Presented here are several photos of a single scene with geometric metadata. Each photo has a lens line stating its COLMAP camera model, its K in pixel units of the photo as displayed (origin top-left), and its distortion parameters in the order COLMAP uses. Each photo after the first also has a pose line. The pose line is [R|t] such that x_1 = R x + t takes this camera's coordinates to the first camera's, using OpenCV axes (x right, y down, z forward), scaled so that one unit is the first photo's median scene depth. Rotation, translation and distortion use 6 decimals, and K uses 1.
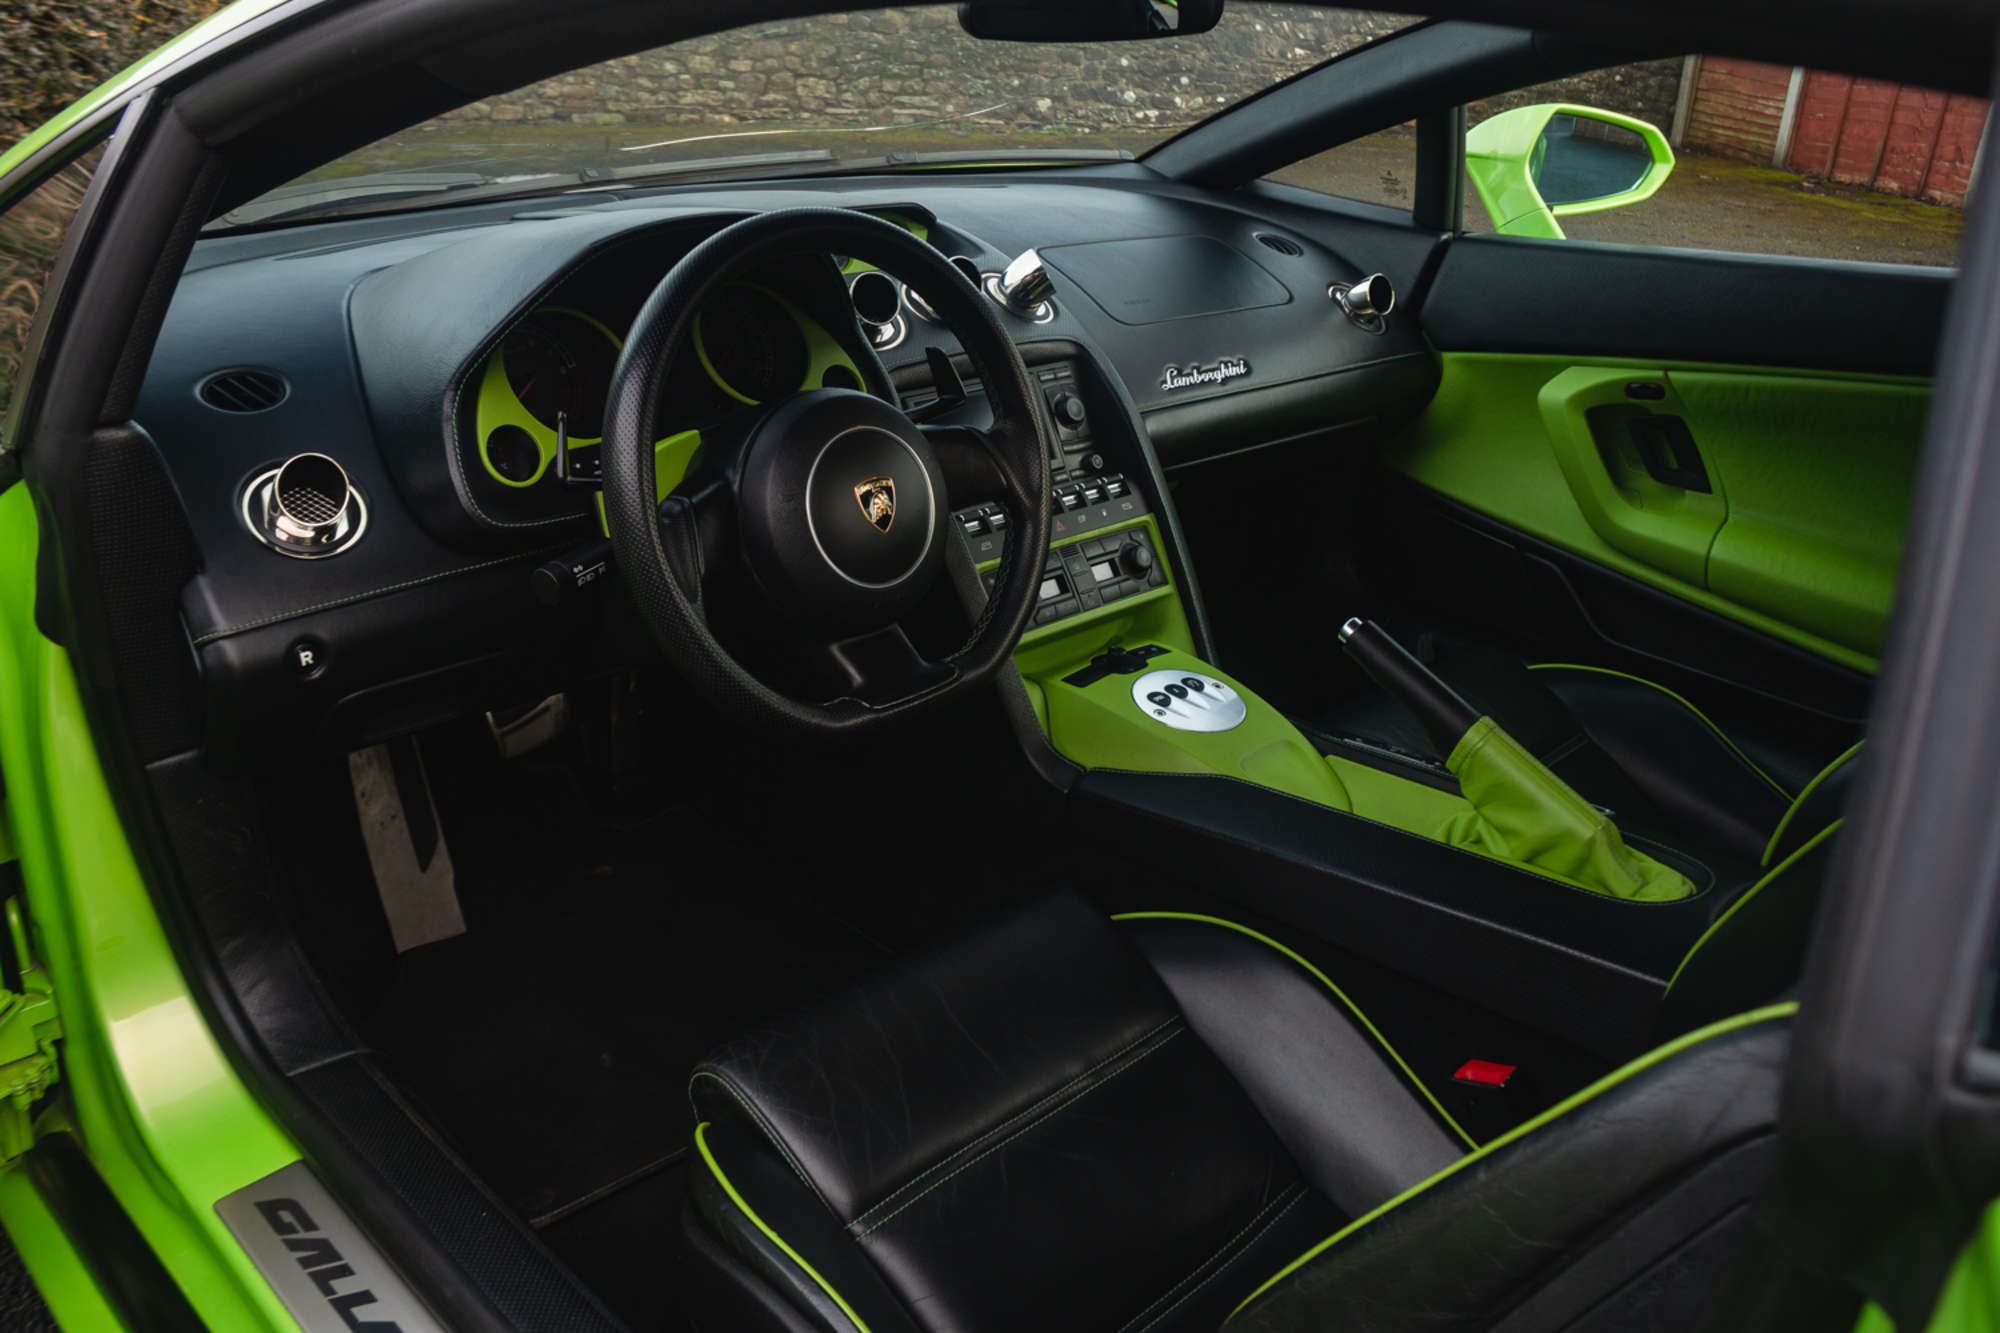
lens RADIAL K [[1629.8, 0, 989.0], [0, 1629.8, 654.7], [0, 0, 1]] dist [-0.149554, 0.098766]
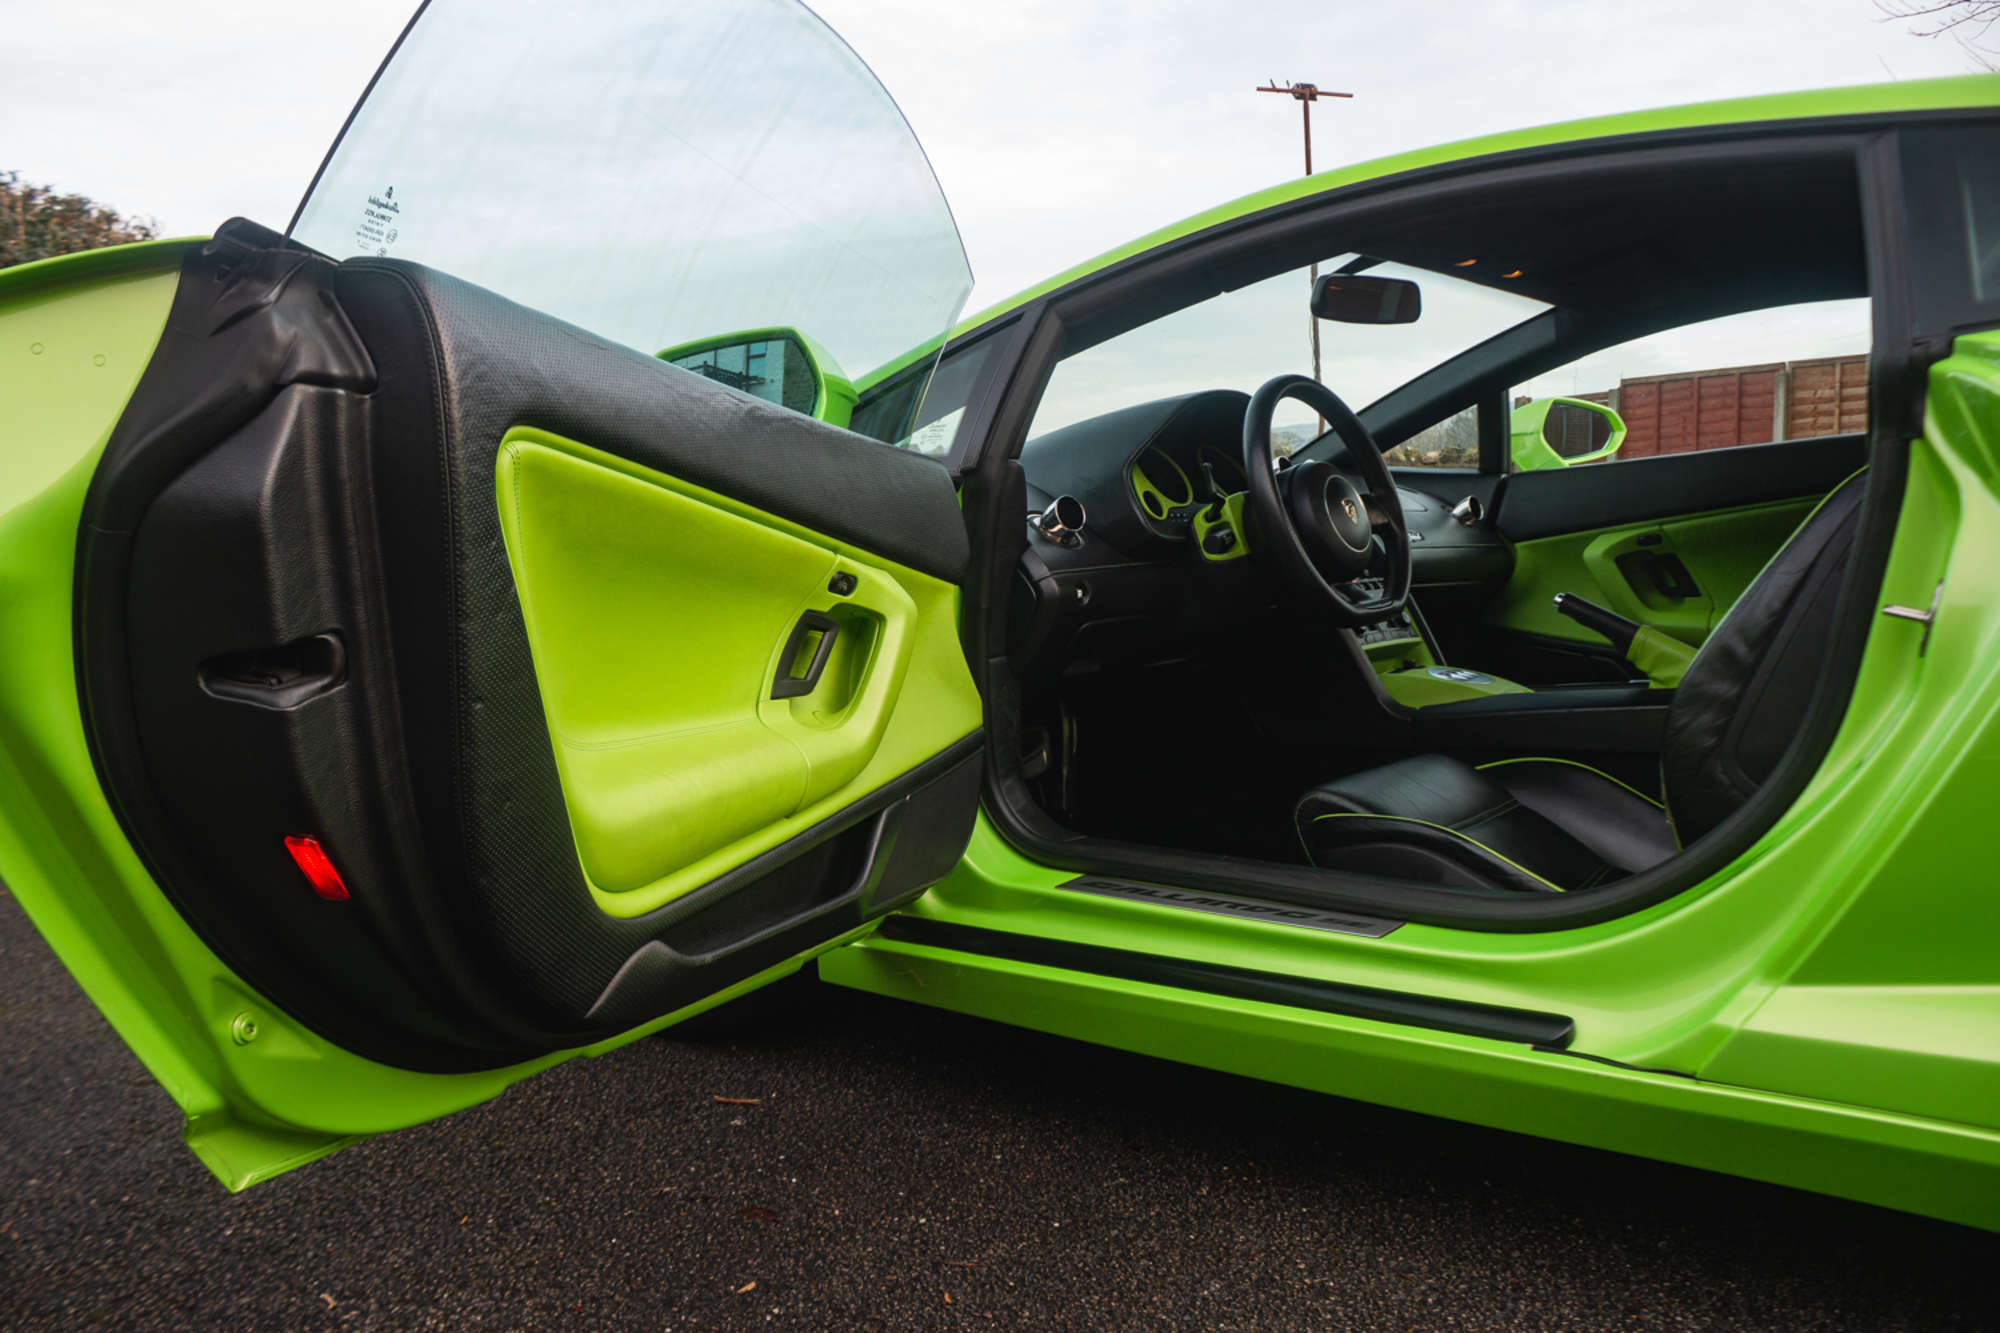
lens RADIAL K [[1629.8, 0, 997.1], [0, 1629.8, 673.8], [0, 0, 1]] dist [-0.149554, 0.098766]
pose [[0.993467, -0.067877, 0.091734, -0.480448], [0.091713, 0.953262, -0.287891, 0.434593], [-0.067906, 0.294423, 0.953260, -0.555636]]
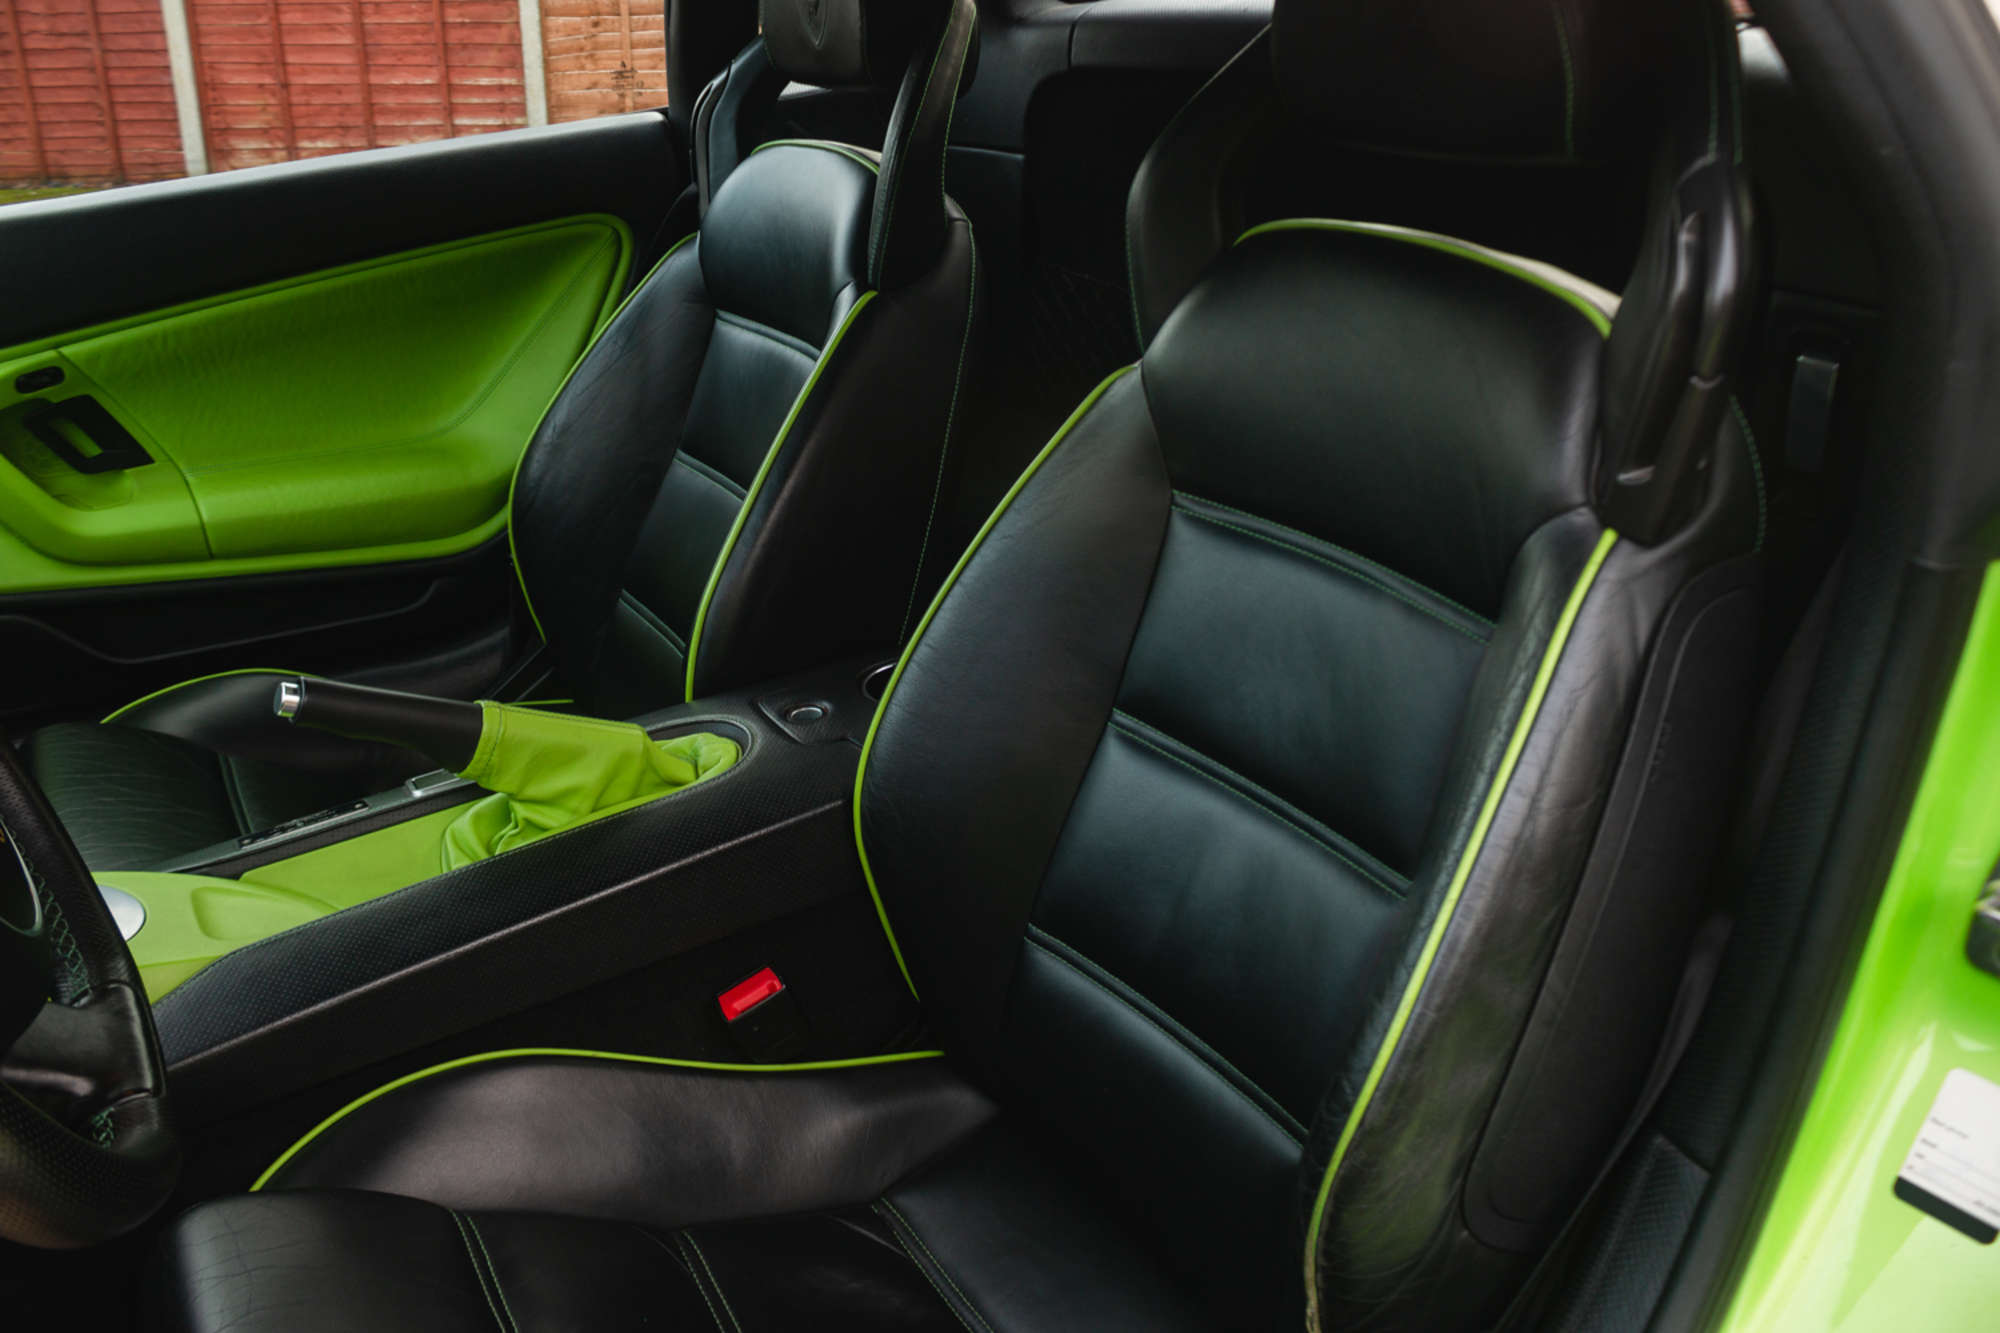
lens RADIAL K [[1629.8, 0, 993.4], [0, 1629.8, 650.0], [0, 0, 1]] dist [-0.149554, 0.098766]
pose [[0.229177, -0.414210, 0.880856, -0.304003], [0.385320, 0.869624, 0.308678, -0.116087], [-0.893872, 0.268669, 0.358901, 0.325890]]
